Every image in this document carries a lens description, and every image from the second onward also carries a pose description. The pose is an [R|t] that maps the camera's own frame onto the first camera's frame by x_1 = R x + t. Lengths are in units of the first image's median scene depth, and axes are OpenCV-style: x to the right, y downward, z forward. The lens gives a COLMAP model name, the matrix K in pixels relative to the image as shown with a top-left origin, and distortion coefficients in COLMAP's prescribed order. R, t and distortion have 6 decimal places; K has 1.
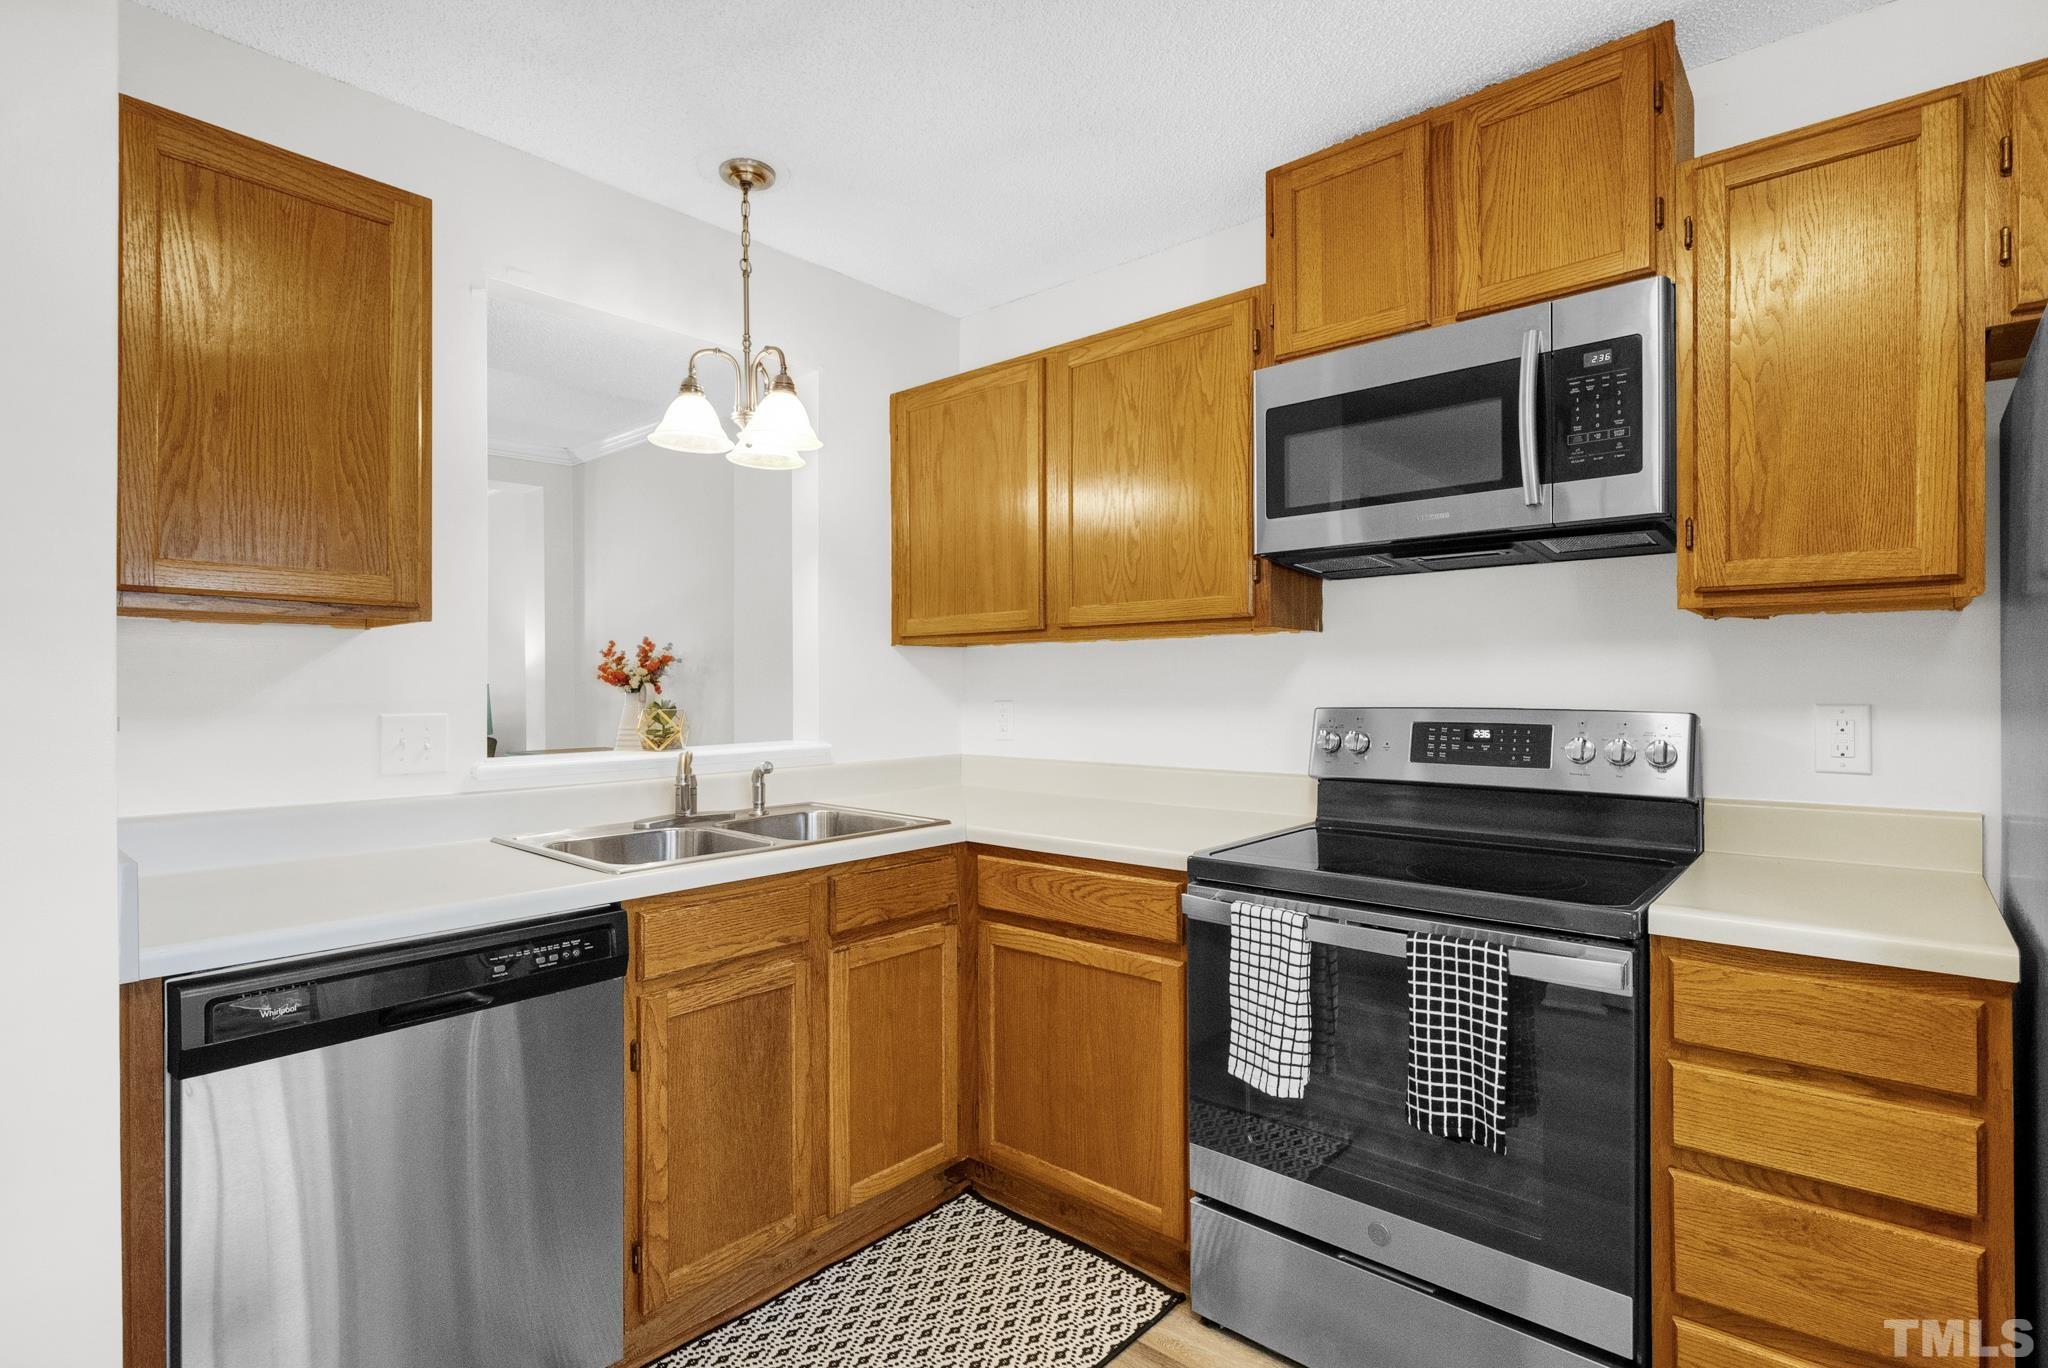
lens RADIAL K [[993.0, 0, 1019.2], [0, 993.0, 685.3], [0, 0, 1]] dist [-0.007240, 0.000579]
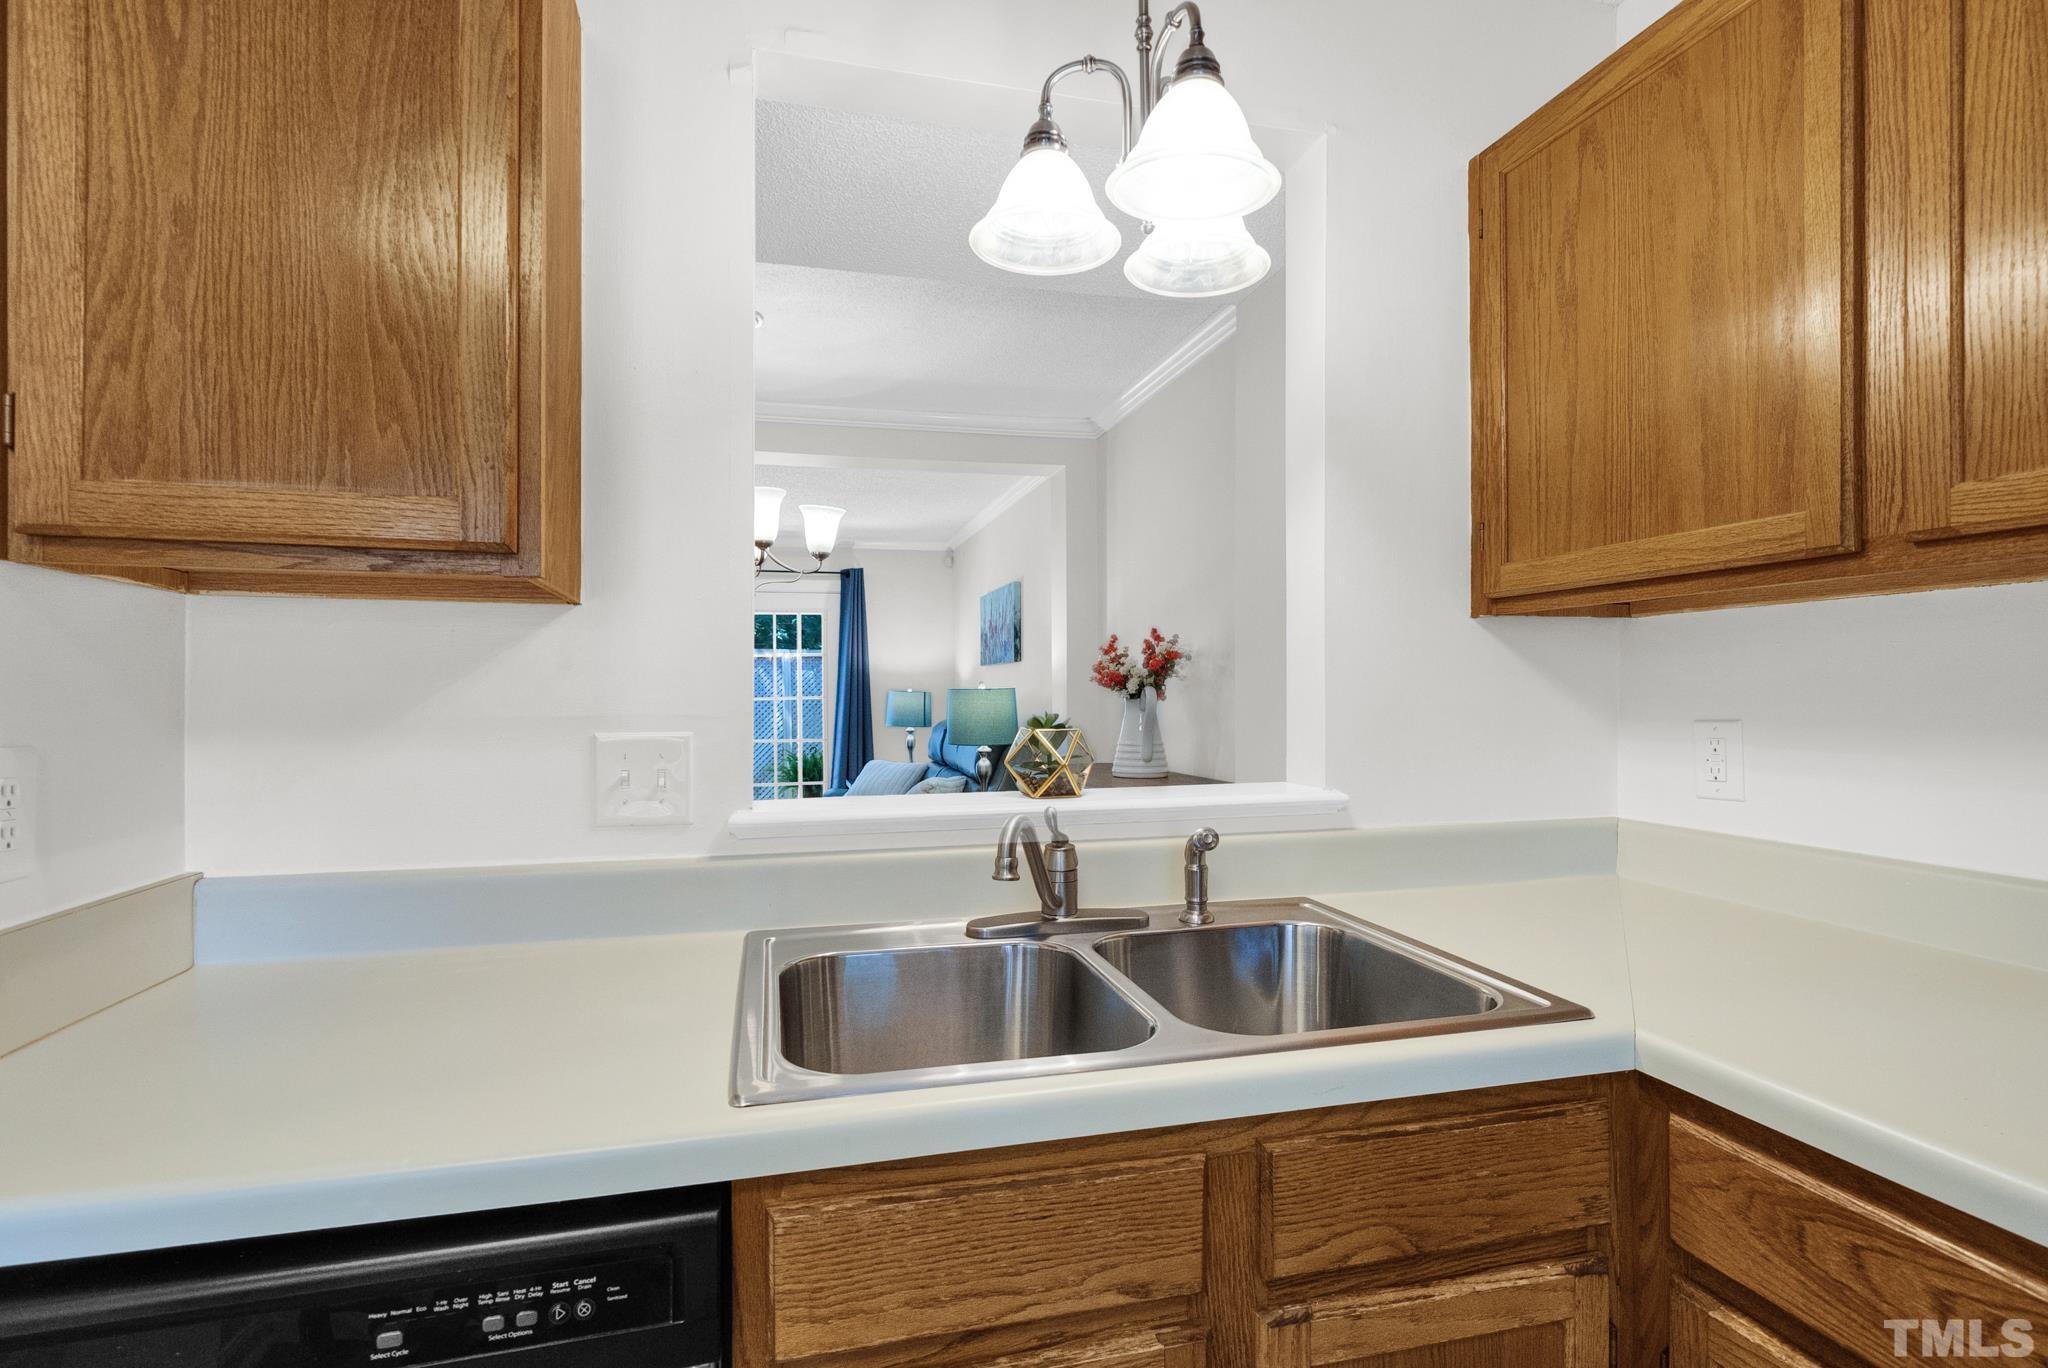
lens RADIAL K [[993.0, 0, 1013.8], [0, 993.0, 697.4], [0, 0, 1]] dist [-0.007240, 0.000579]
pose [[0.825460, 0.004630, -0.564442, -0.035419], [-0.000353, 0.999970, 0.007686, 0.000348], [0.564461, -0.006145, 0.825437, 0.521921]]
